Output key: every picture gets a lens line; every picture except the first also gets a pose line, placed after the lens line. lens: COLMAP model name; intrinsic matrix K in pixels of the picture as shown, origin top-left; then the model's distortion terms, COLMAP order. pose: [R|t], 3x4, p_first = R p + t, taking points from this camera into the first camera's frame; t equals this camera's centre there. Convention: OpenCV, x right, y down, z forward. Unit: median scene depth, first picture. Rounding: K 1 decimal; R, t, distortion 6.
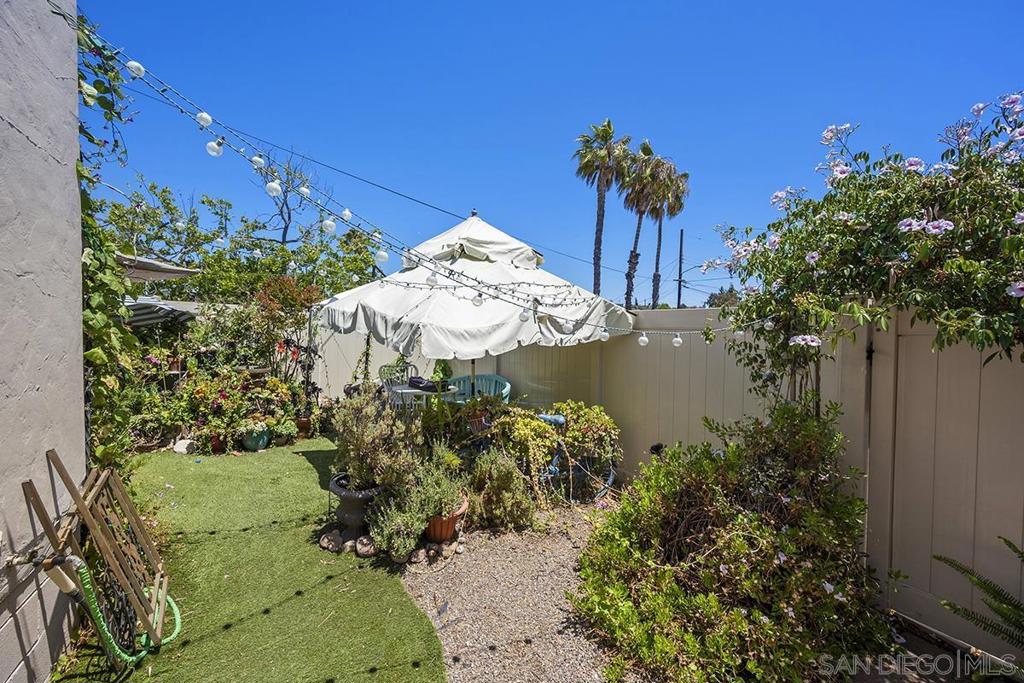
lens RADIAL K [[405.8, 0, 512.6], [0, 405.8, 341.4], [0, 0, 1]] dist [0.003027, 0.000091]
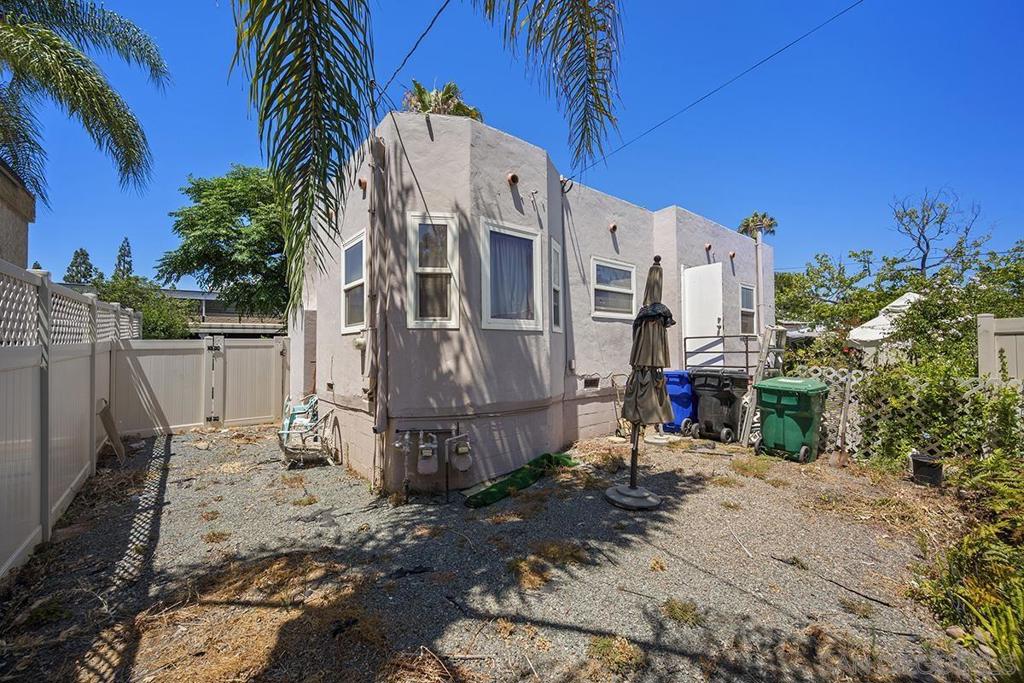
lens RADIAL K [[405.8, 0, 512.6], [0, 405.8, 341.4], [0, 0, 1]] dist [0.003027, 0.000091]
pose [[0.164281, -0.030605, -0.985939, 2.142013], [-0.011695, 0.999388, -0.032971, 0.098008], [0.986344, 0.016947, 0.163822, -1.938801]]
